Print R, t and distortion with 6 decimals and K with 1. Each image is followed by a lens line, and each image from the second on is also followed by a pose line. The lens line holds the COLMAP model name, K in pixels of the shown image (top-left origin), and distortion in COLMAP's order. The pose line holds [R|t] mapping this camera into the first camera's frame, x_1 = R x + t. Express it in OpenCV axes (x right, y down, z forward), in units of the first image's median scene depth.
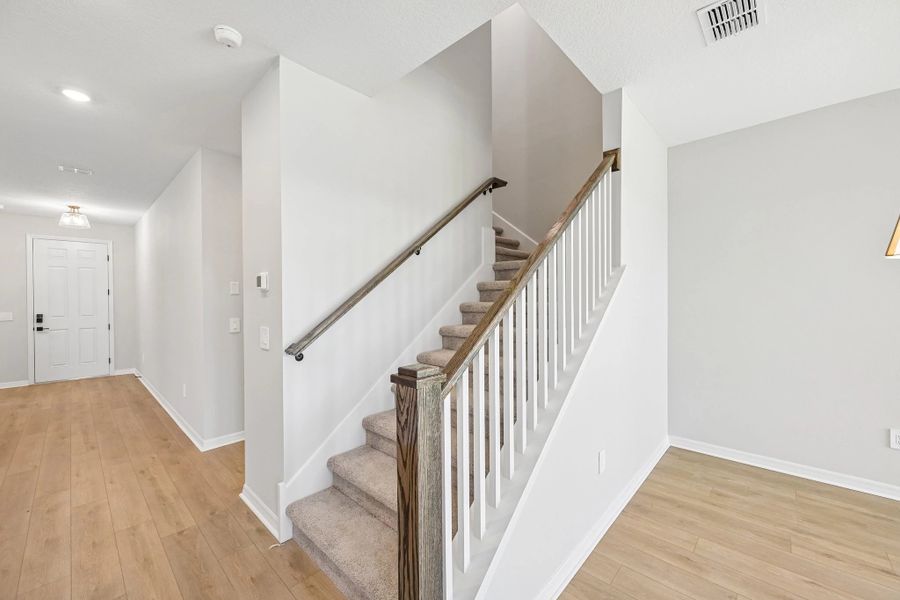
lens RADIAL K [[355.2, 0, 450.0], [0, 355.2, 300.0], [0, 0, 1]] dist [0.002293, 0.000230]
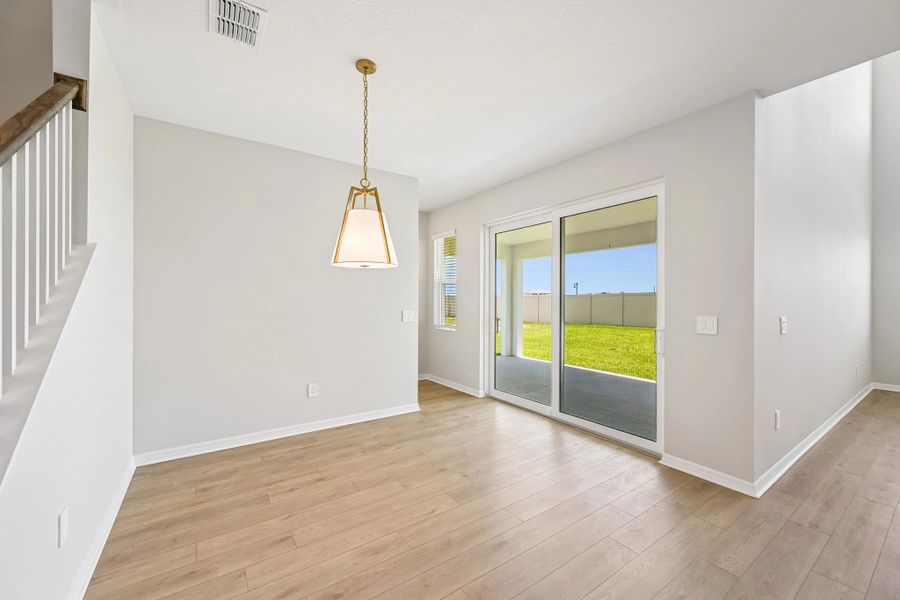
lens RADIAL K [[355.2, 0, 450.0], [0, 355.2, 300.0], [0, 0, 1]] dist [0.002293, 0.000230]
pose [[0.213348, 0.007564, 0.976947, -0.072828], [-0.001296, 0.999971, -0.007459, 0.023413], [-0.976975, 0.000325, 0.213352, 0.122674]]
